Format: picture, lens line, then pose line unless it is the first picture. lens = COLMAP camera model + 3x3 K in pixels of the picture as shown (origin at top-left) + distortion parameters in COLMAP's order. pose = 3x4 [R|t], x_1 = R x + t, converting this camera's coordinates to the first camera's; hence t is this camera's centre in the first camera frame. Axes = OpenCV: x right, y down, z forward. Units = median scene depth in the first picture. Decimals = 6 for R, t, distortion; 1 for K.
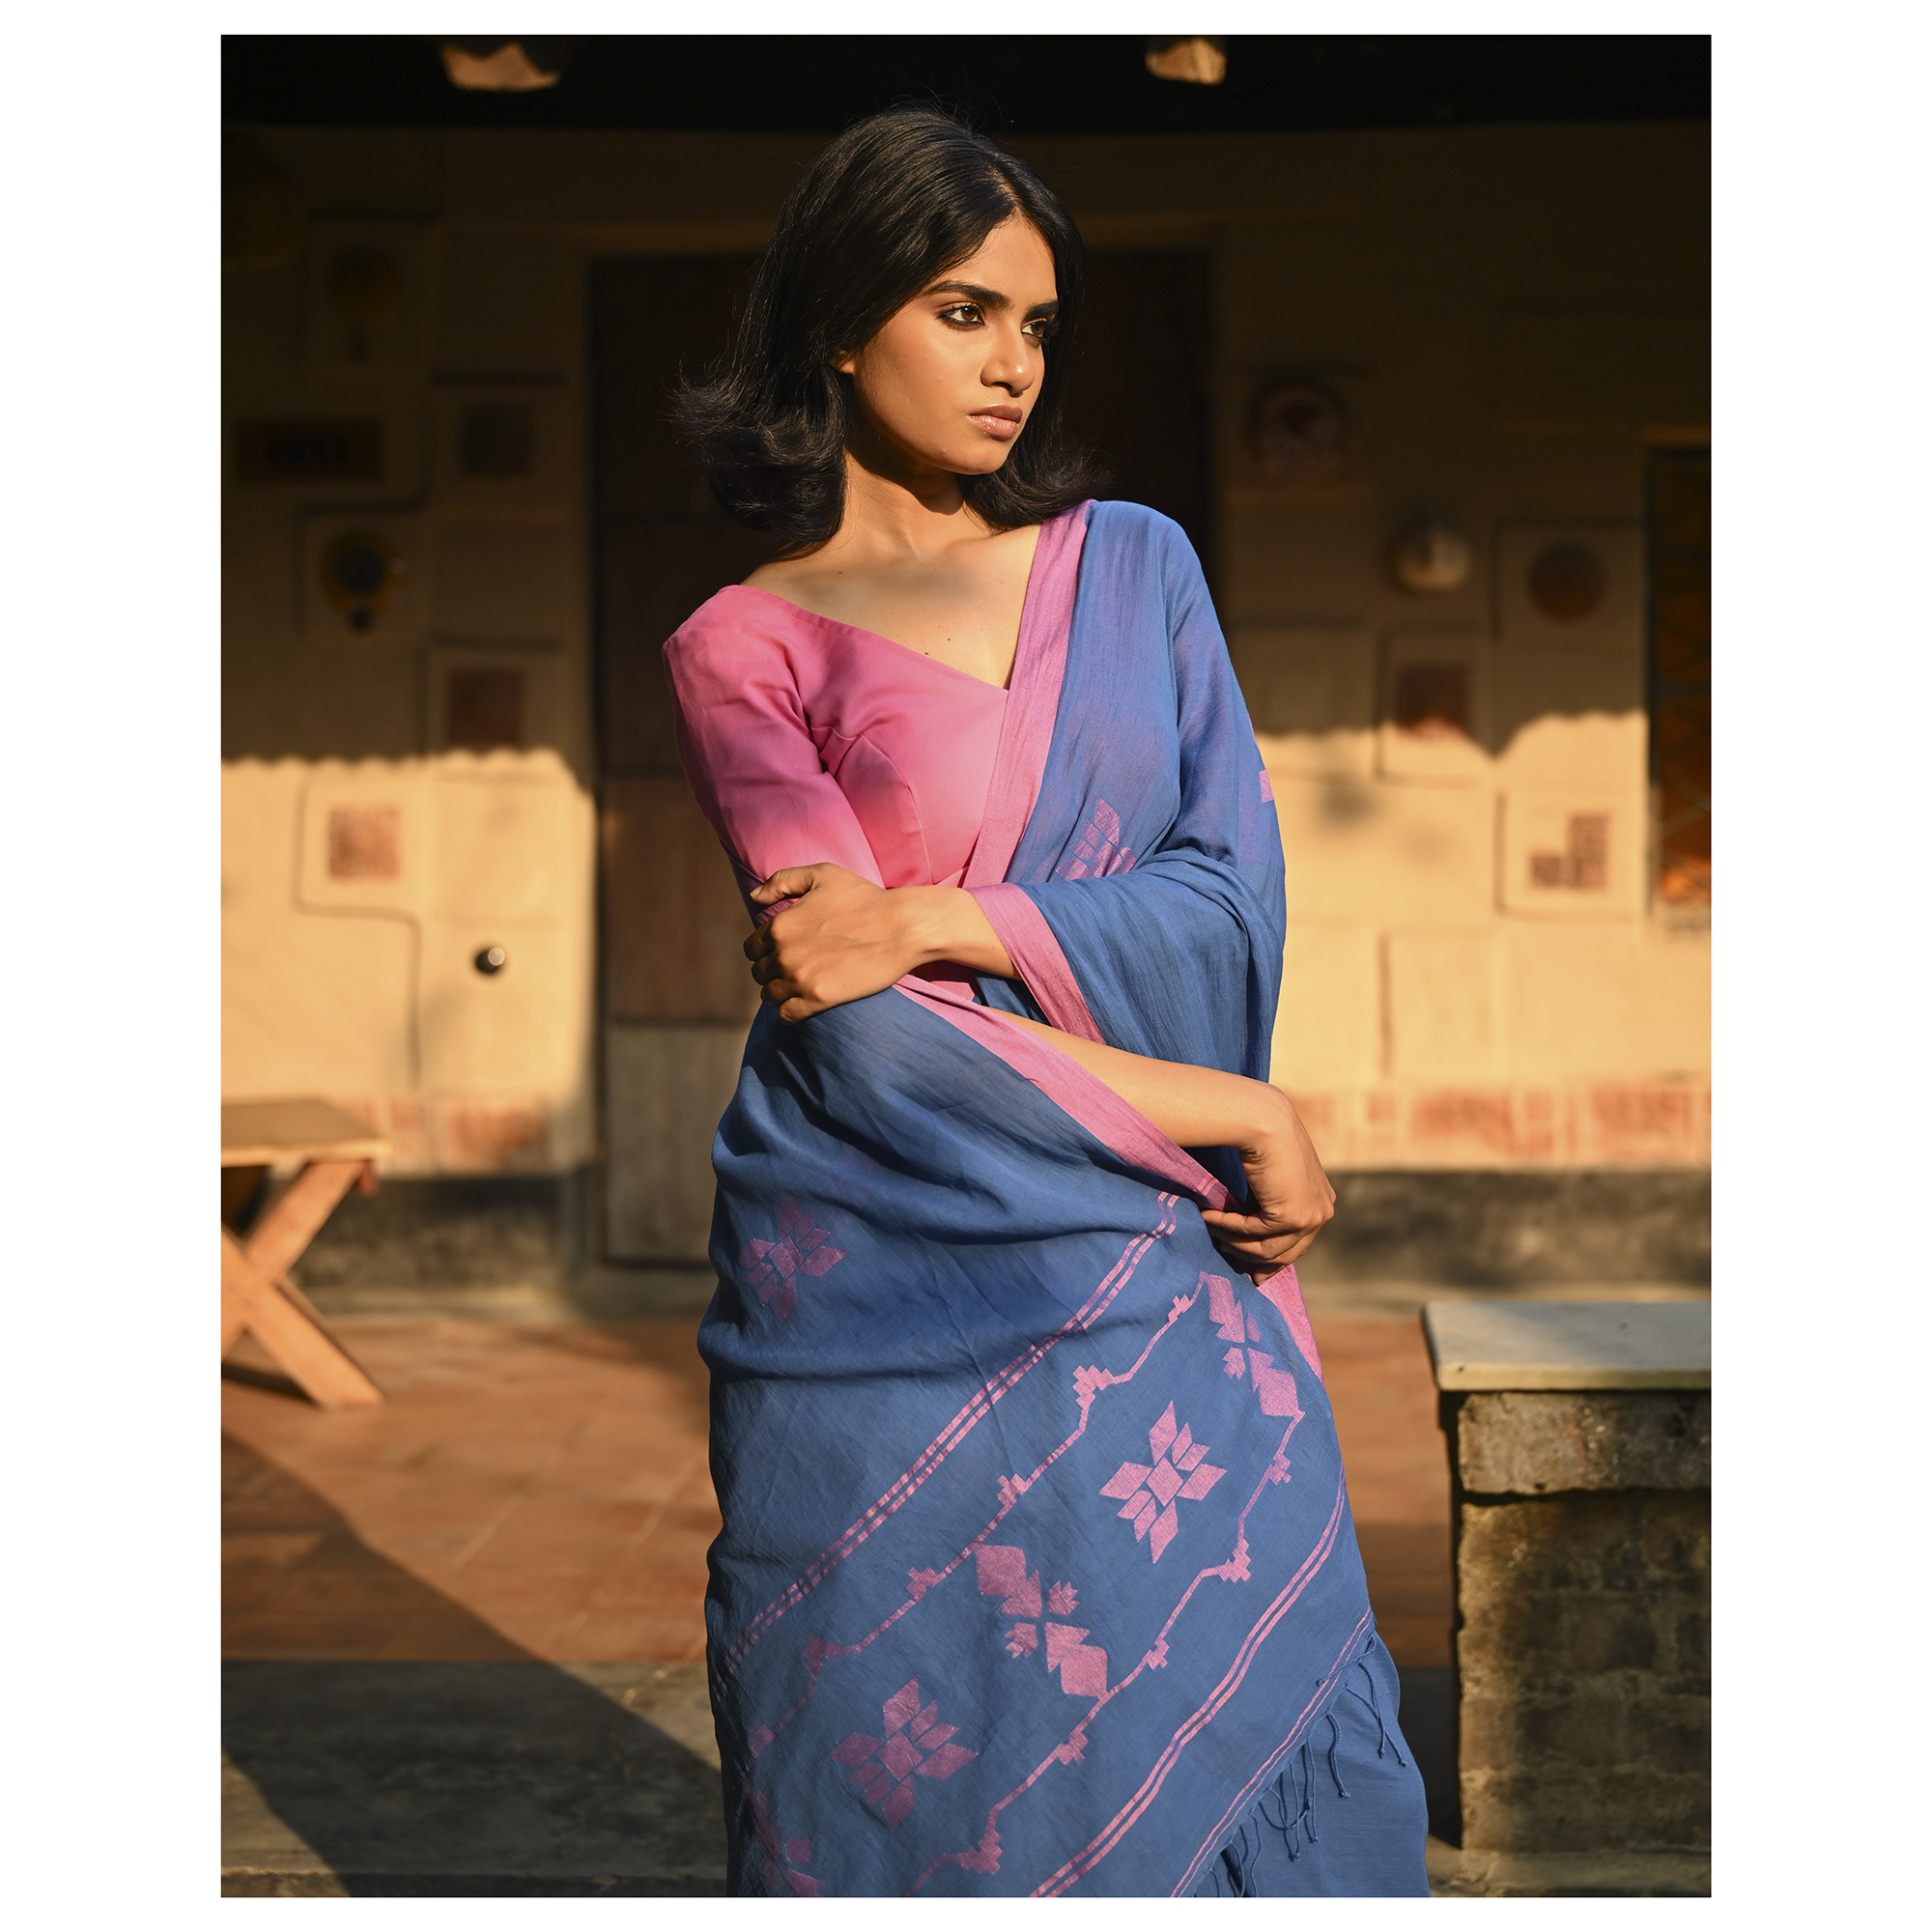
lens RADIAL K [[4074.8, 0, 966.0], [0, 4074.8, 966.0], [0, 0, 1]] dist [0.004362, -0.087229]
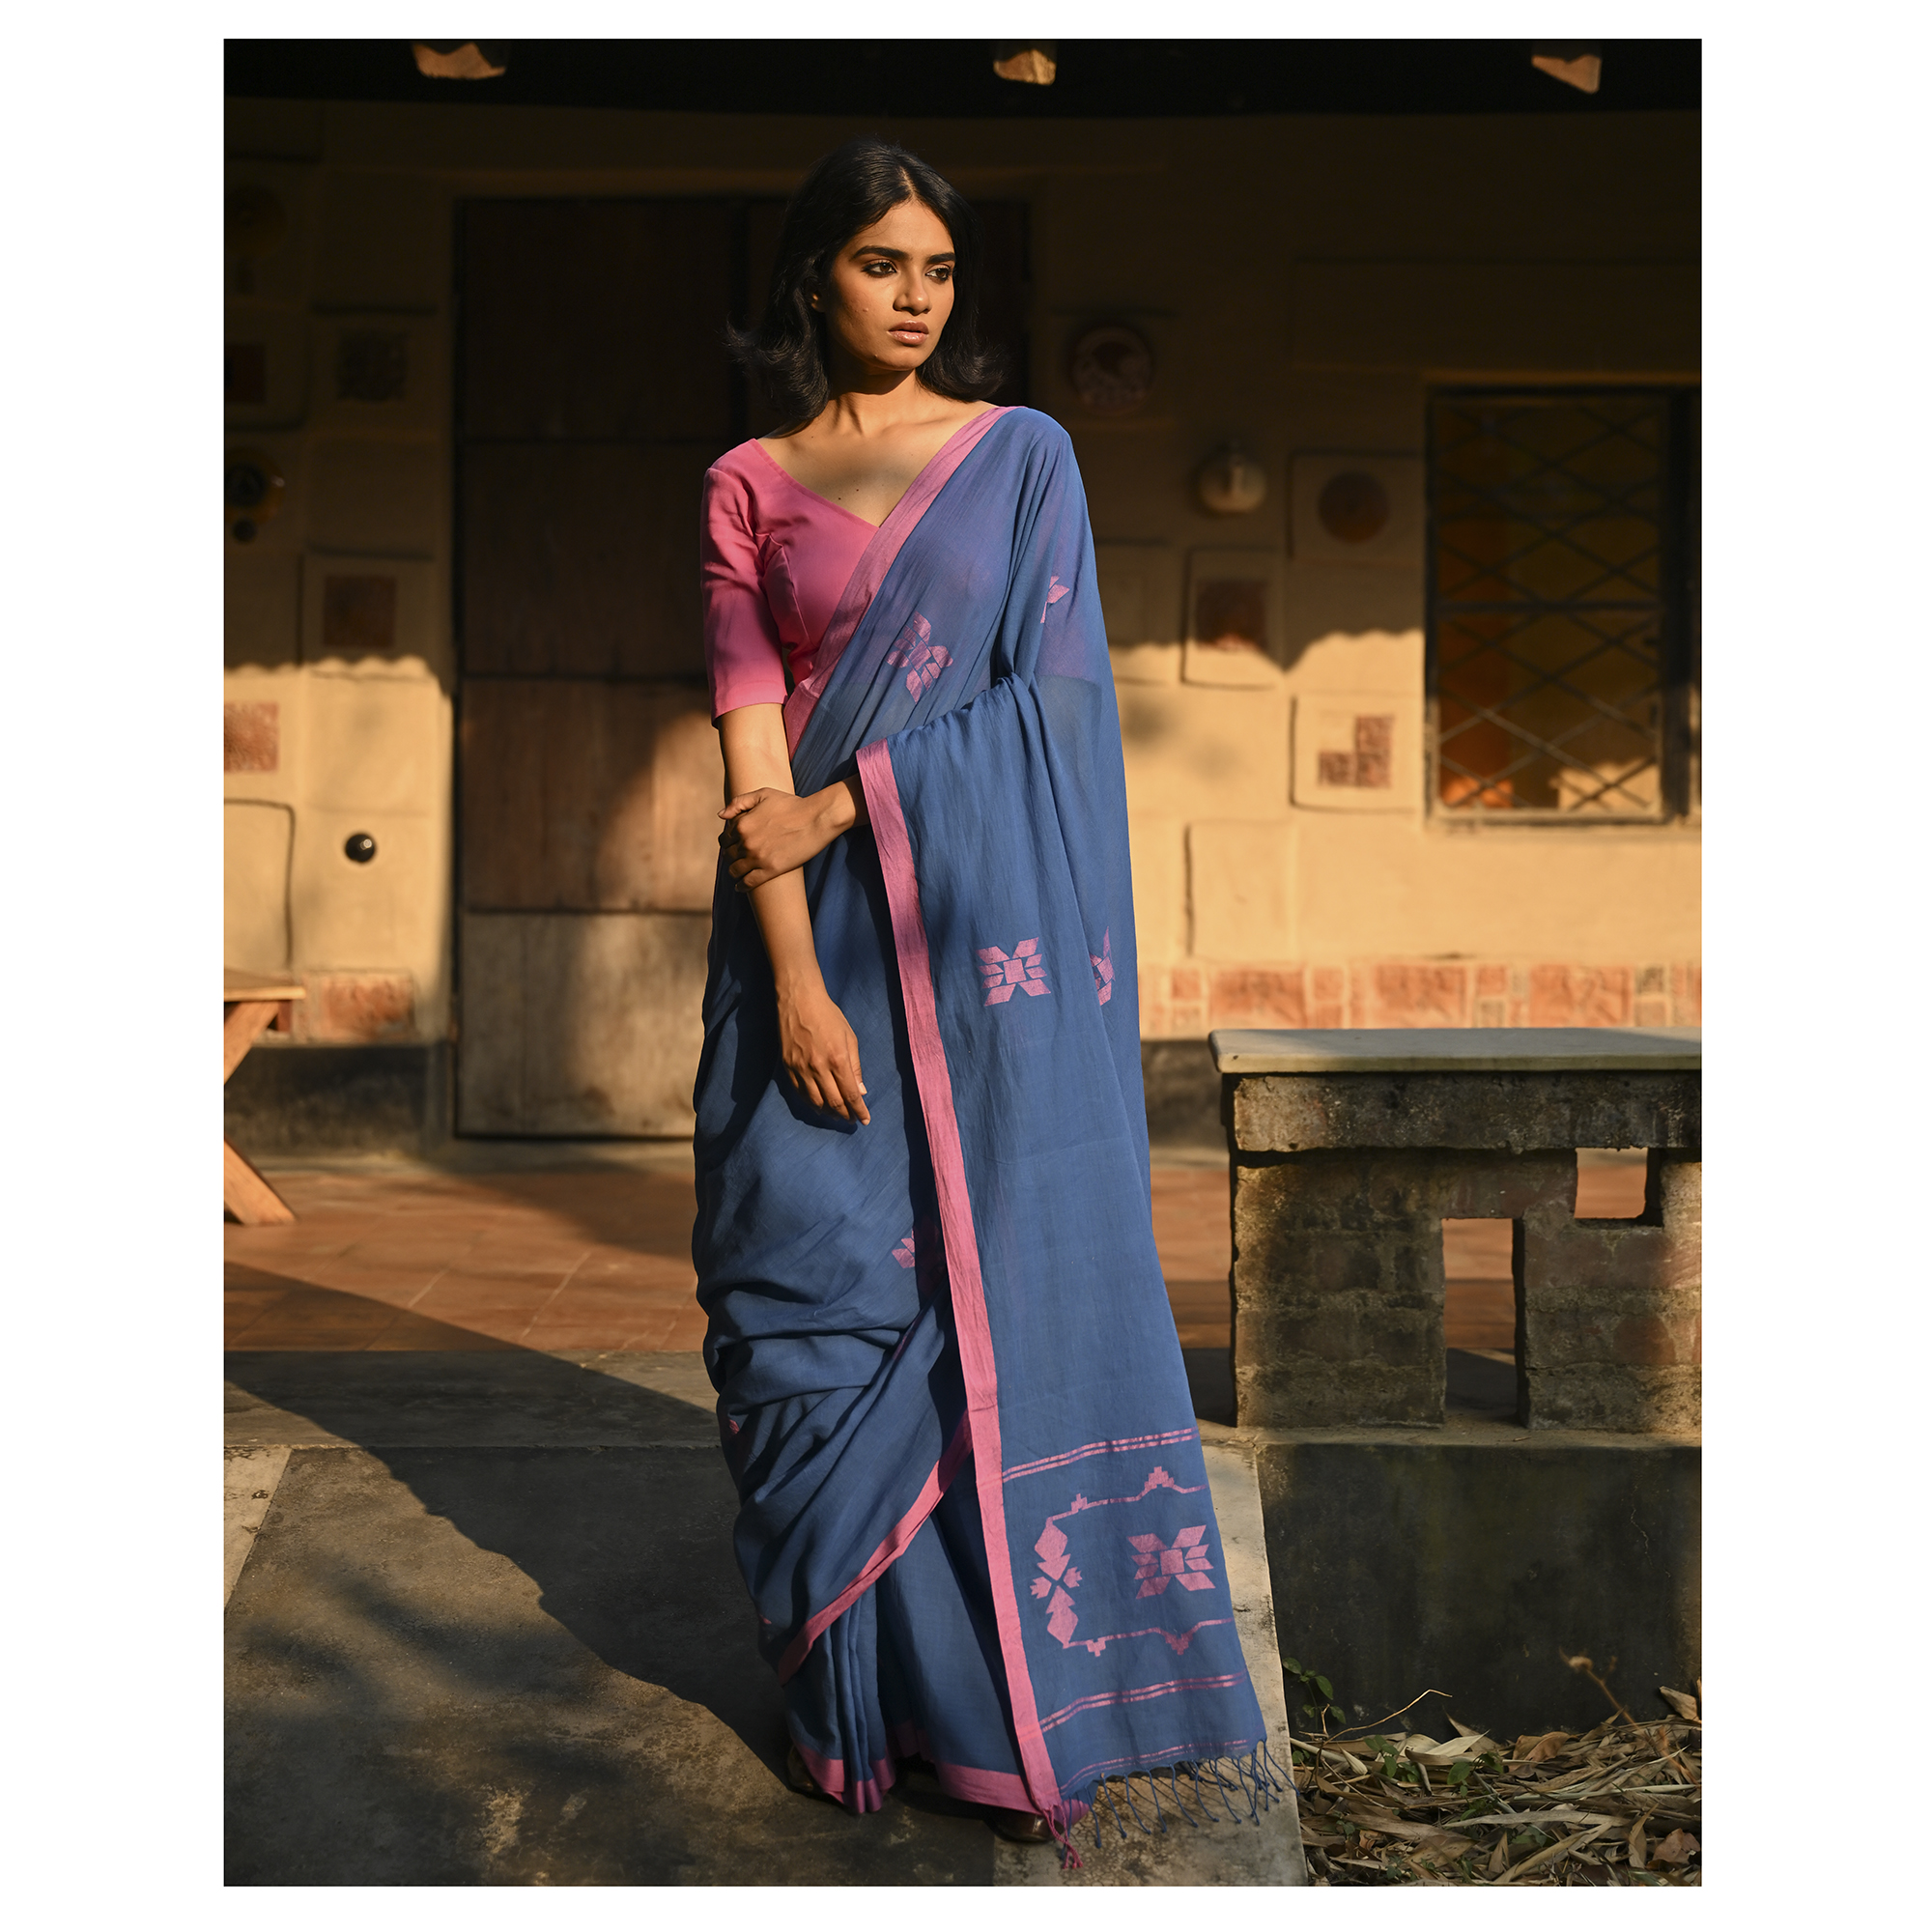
lens RADIAL K [[5917.4, 0, 966.0], [0, 5917.4, 966.0], [0, 0, 1]] dist [0.023287, -0.463334]
pose [[0.998092, 0.005997, 0.061456, -0.087875], [-0.004298, 0.999606, -0.027741, 0.120324], [-0.061598, 0.027424, 0.997724, -0.944004]]
